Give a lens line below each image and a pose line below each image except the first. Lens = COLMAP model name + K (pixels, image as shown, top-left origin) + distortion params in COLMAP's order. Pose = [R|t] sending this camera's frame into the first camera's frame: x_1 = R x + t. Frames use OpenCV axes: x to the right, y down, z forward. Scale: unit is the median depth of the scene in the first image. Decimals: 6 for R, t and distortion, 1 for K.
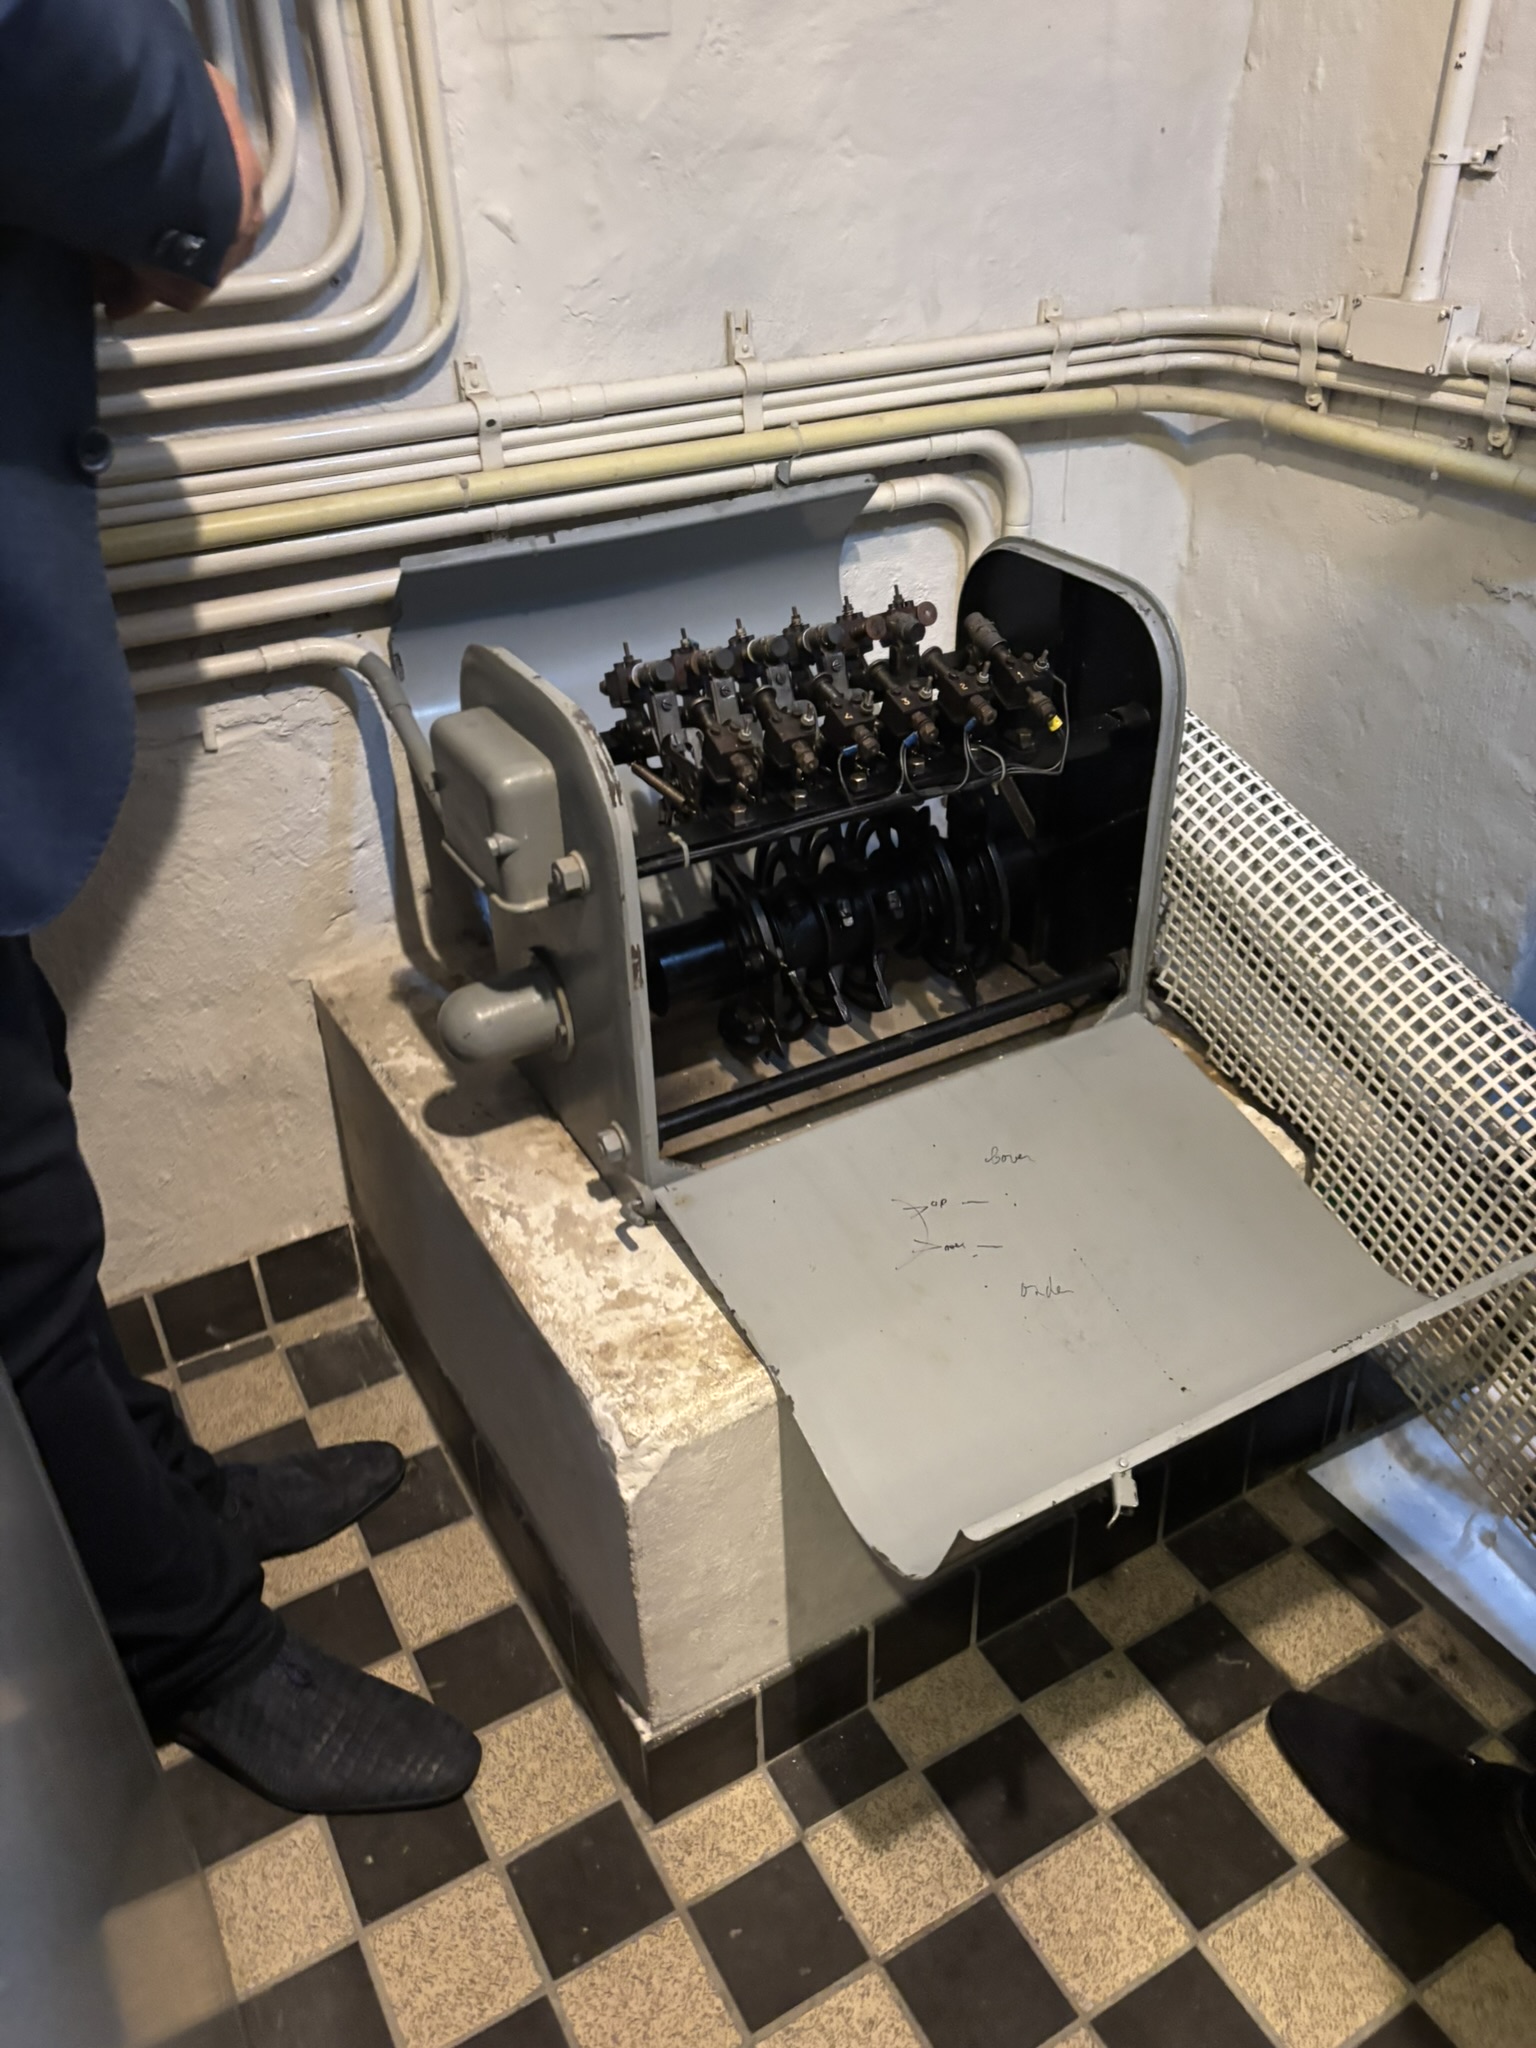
lens RADIAL K [[1579.7, 0, 768.0], [0, 1579.7, 1024.0], [0, 0, 1]] dist [0.029176, -0.002362]
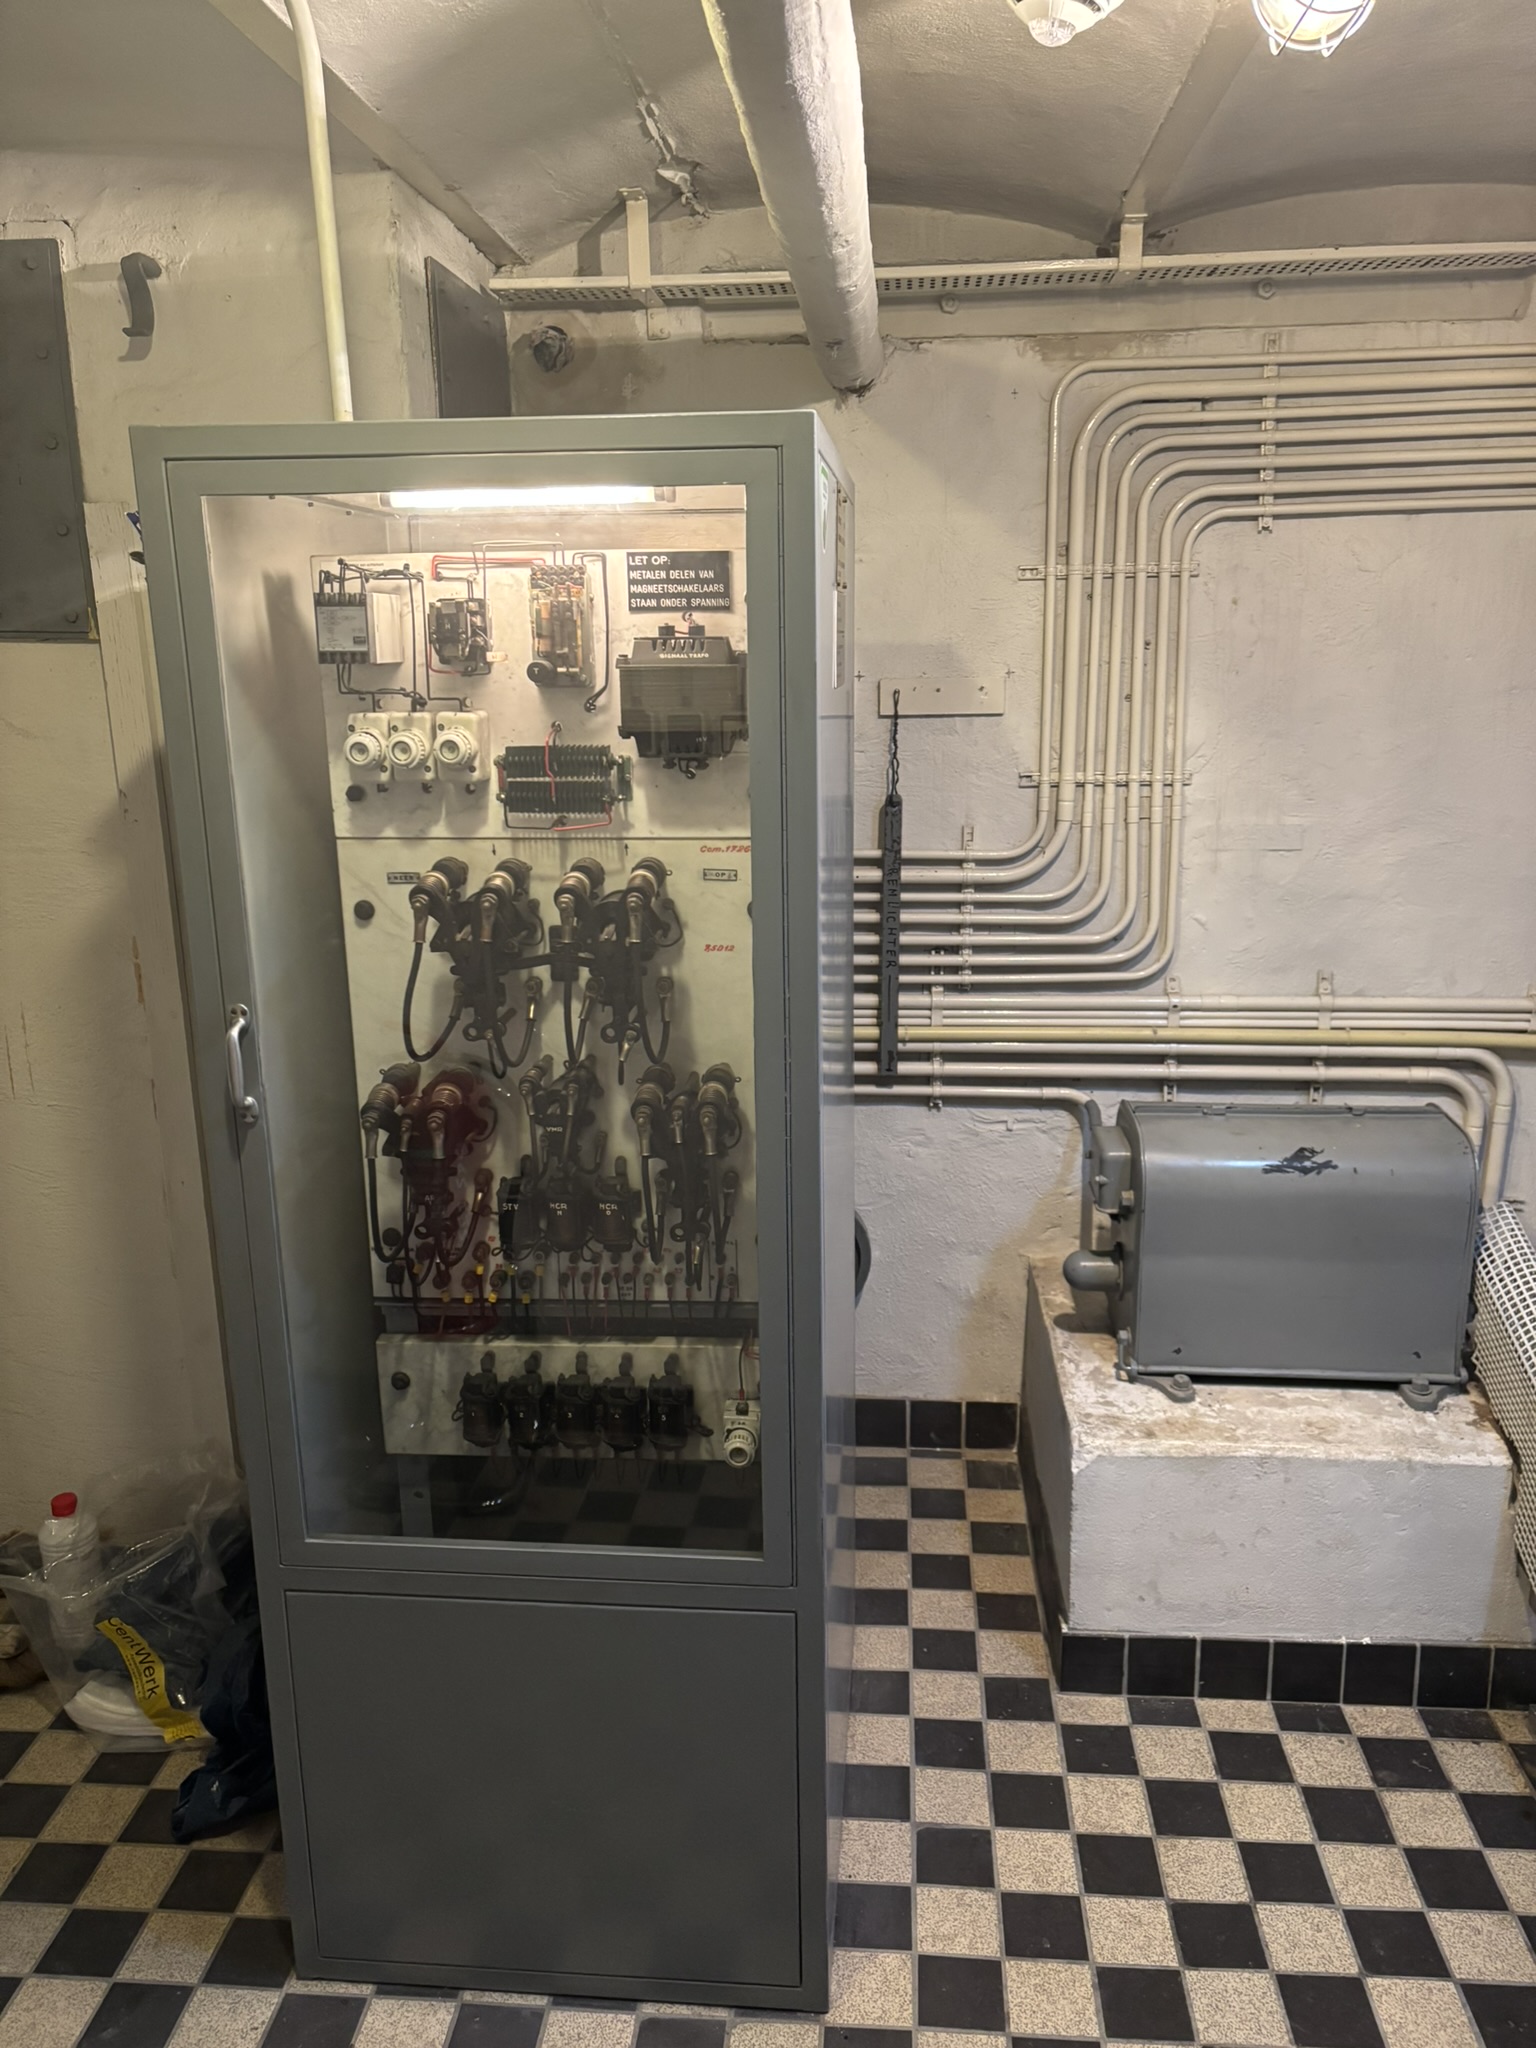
lens RADIAL K [[1531.4, 0, 768.0], [0, 1531.4, 1024.0], [0, 0, 1]] dist [-0.003025, -0.002007]
pose [[0.828741, 0.151098, -0.538848, 0.455744], [-0.309586, 0.925894, -0.216511, 0.235594], [0.466202, 0.346251, 0.814104, -0.850905]]
